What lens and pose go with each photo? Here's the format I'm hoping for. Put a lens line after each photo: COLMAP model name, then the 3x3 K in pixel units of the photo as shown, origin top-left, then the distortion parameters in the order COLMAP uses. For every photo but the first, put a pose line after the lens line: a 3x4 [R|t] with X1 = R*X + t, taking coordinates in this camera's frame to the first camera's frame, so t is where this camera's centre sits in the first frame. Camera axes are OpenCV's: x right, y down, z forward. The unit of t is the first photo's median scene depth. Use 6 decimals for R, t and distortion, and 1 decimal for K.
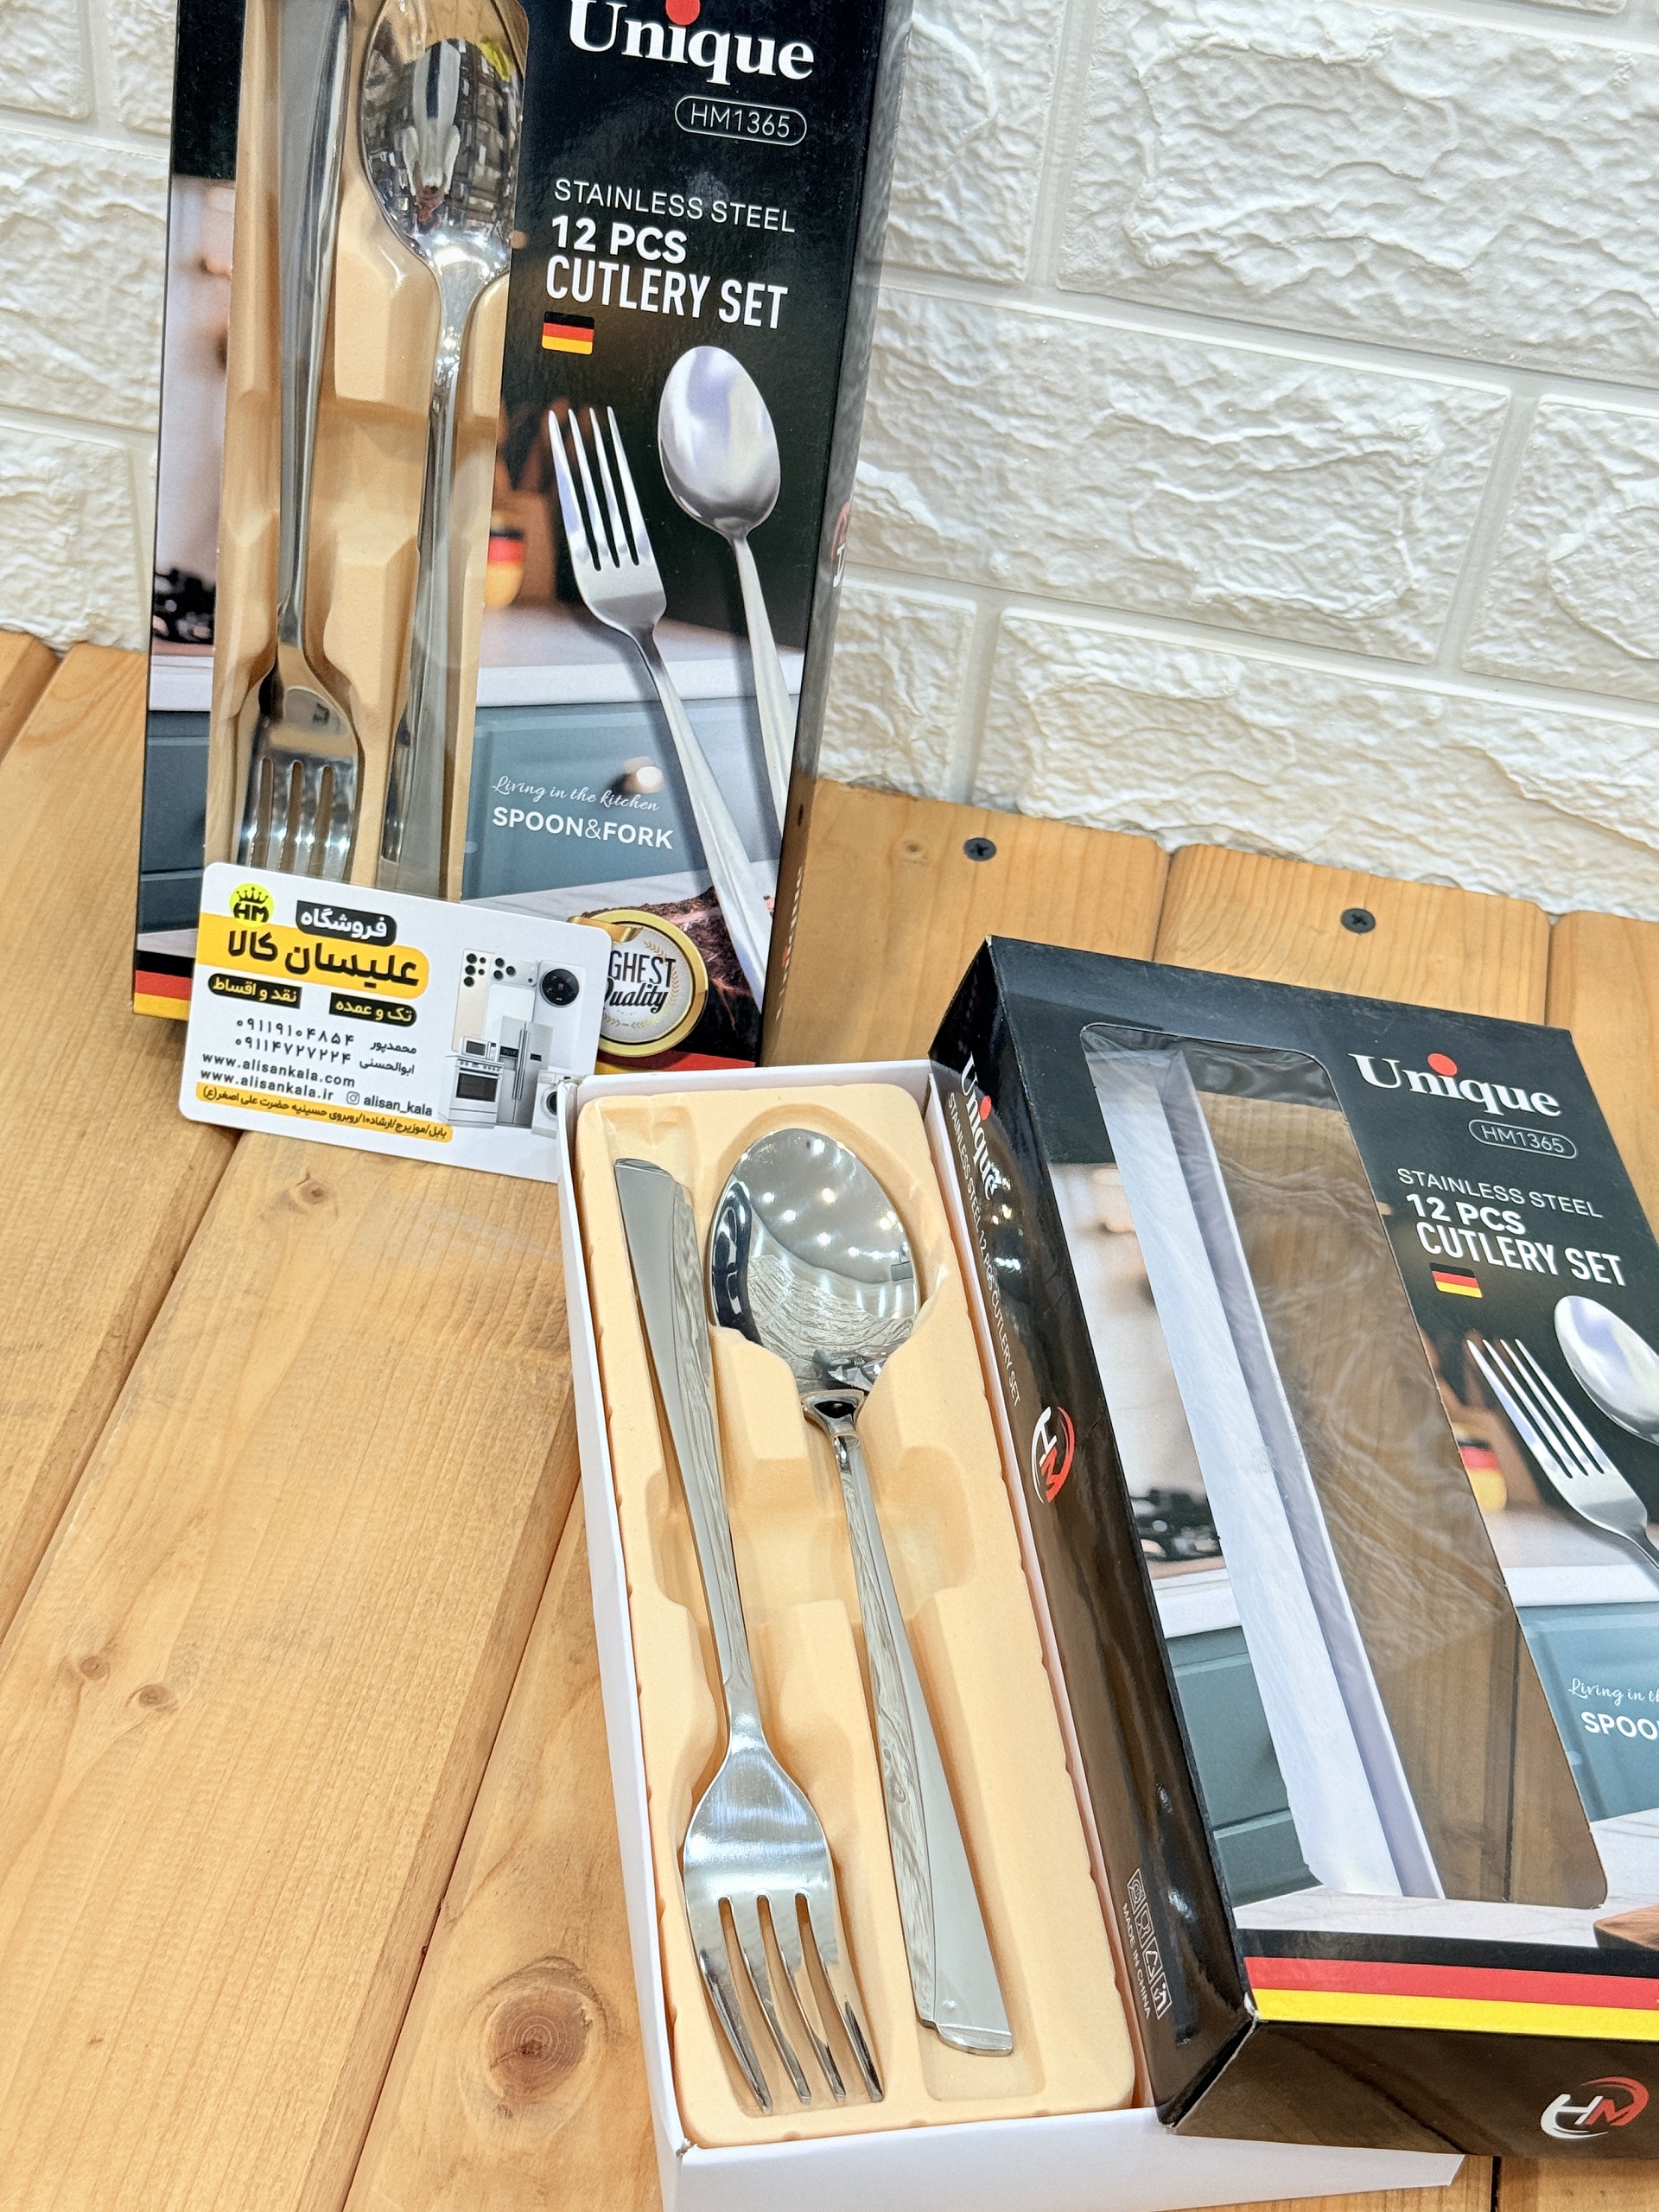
lens RADIAL K [[3066.2, 0, 823.3], [0, 3066.2, 1093.0], [0, 0, 1]] dist [0.187949, -0.484919]
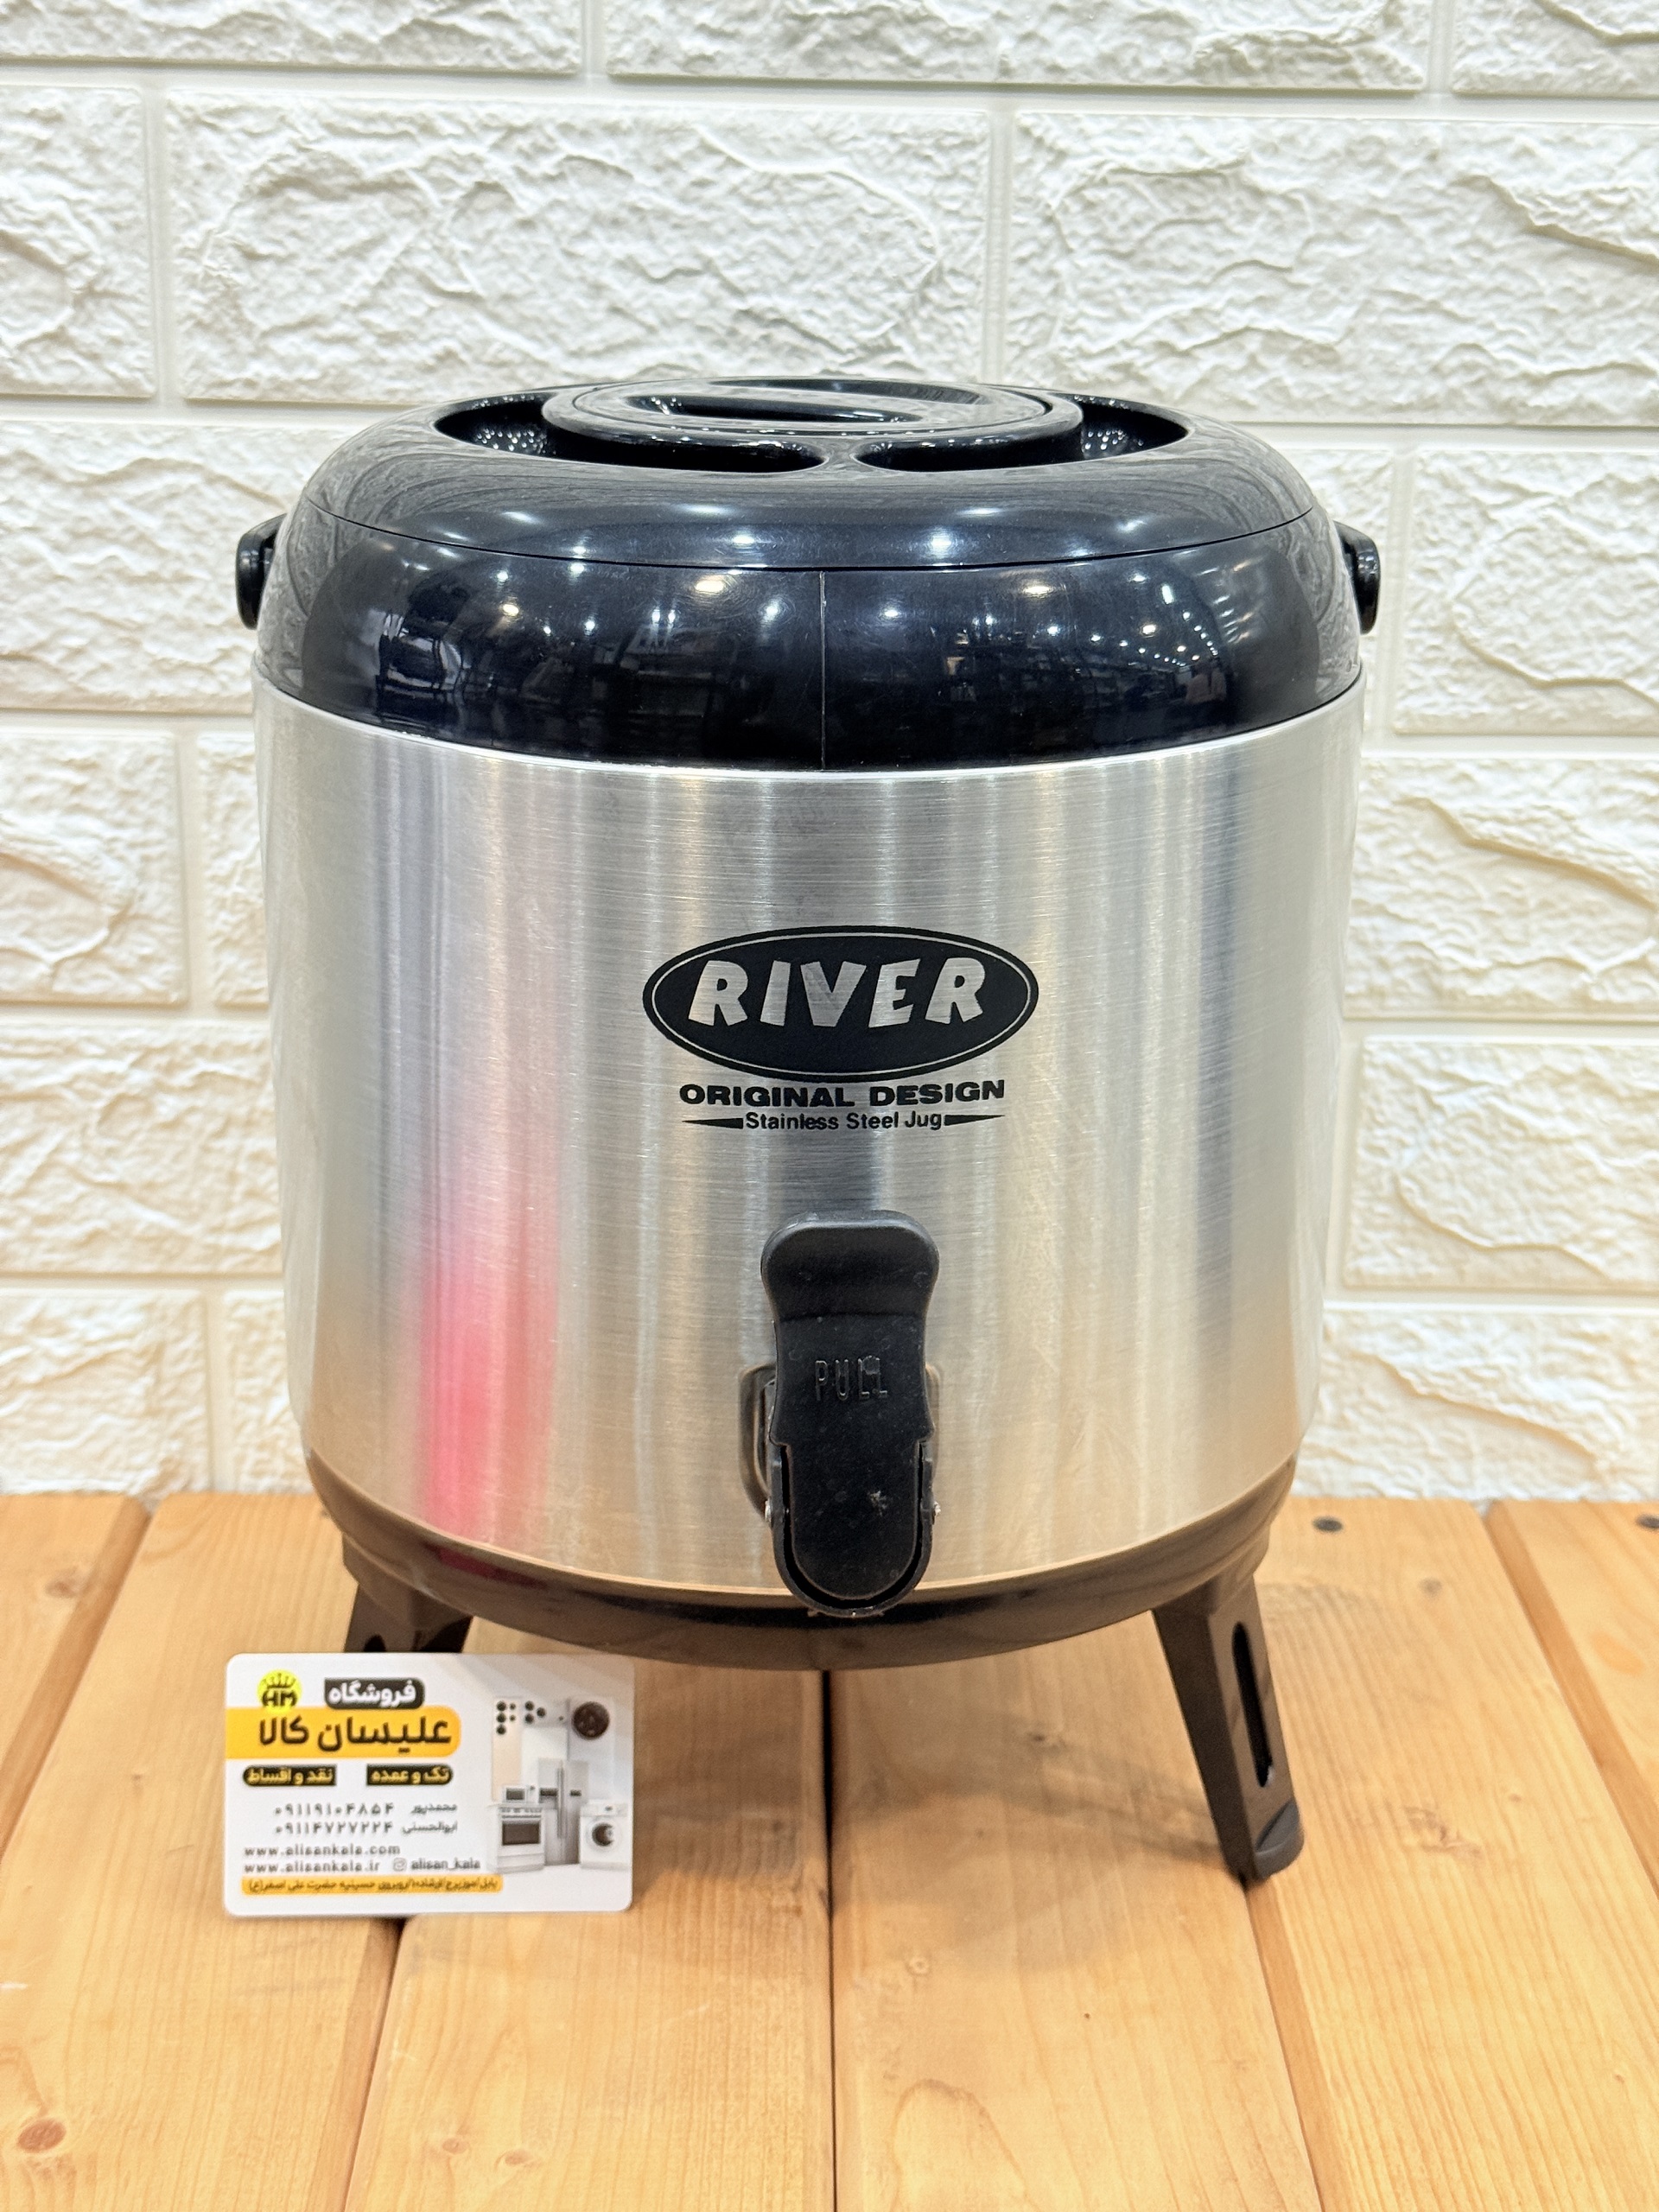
lens RADIAL K [[3117.8, 0, 835.1], [0, 3117.8, 1105.5], [0, 0, 1]] dist [0.229443, -0.639289]
pose [[0.976167, -0.126244, 0.176522, -0.242637], [0.192888, 0.877474, -0.439128, 0.621392], [-0.099456, 0.462712, 0.880912, 0.227655]]
